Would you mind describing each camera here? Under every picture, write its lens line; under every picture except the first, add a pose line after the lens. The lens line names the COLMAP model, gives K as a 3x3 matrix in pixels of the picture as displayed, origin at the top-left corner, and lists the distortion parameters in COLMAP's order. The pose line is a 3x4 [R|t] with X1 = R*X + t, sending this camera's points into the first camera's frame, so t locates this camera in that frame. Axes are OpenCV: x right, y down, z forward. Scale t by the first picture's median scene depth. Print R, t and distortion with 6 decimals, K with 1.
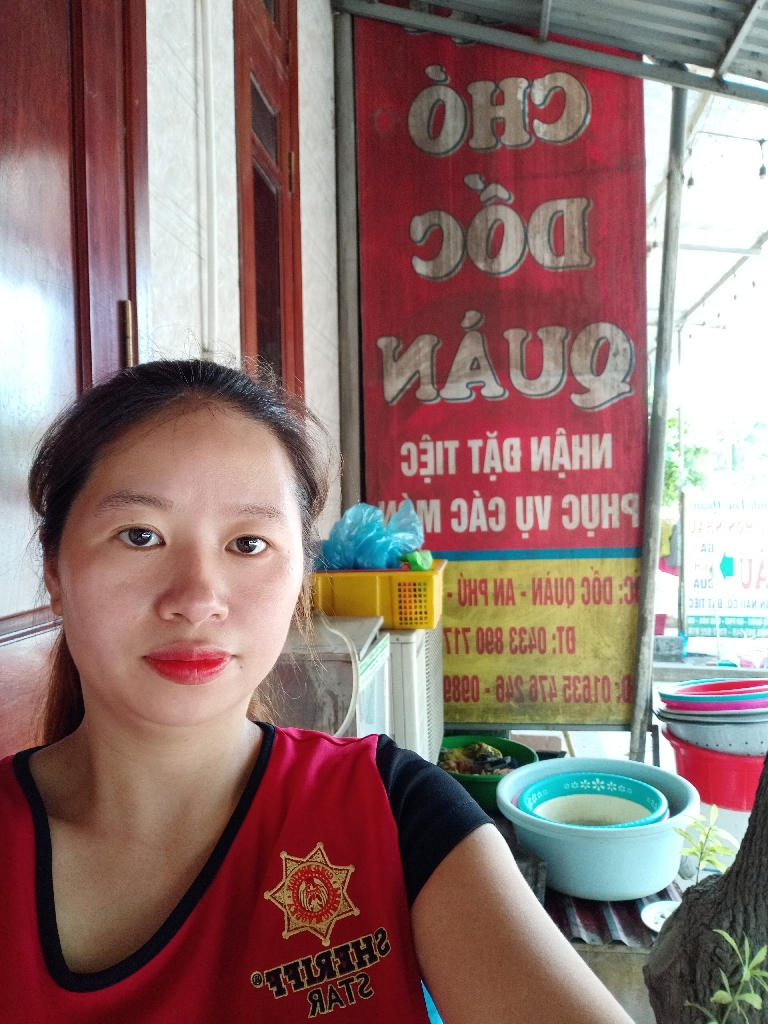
lens RADIAL K [[778.7, 0, 372.5], [0, 778.7, 513.8], [0, 0, 1]] dist [0.064250, -0.102770]
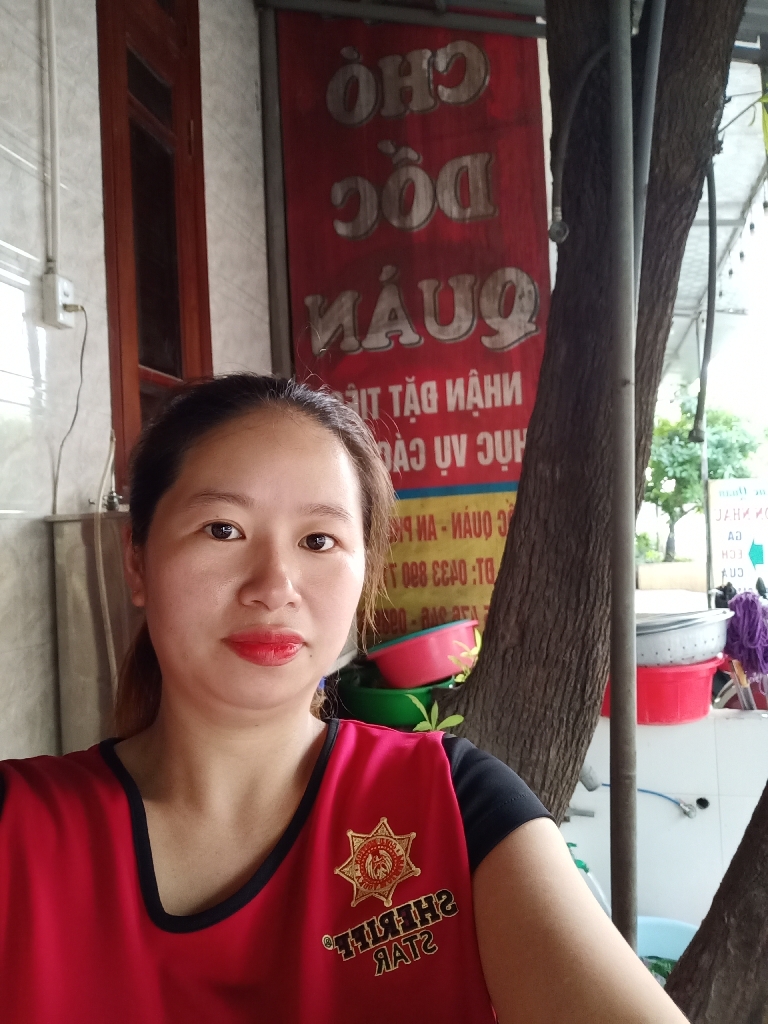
lens RADIAL K [[778.7, 0, 369.5], [0, 778.7, 514.6], [0, 0, 1]] dist [0.064250, -0.102770]
pose [[0.994225, -0.028581, -0.103444, 0.203057], [0.024344, 0.998821, -0.041991, 0.125821], [0.104523, 0.039230, 0.993748, -0.054885]]
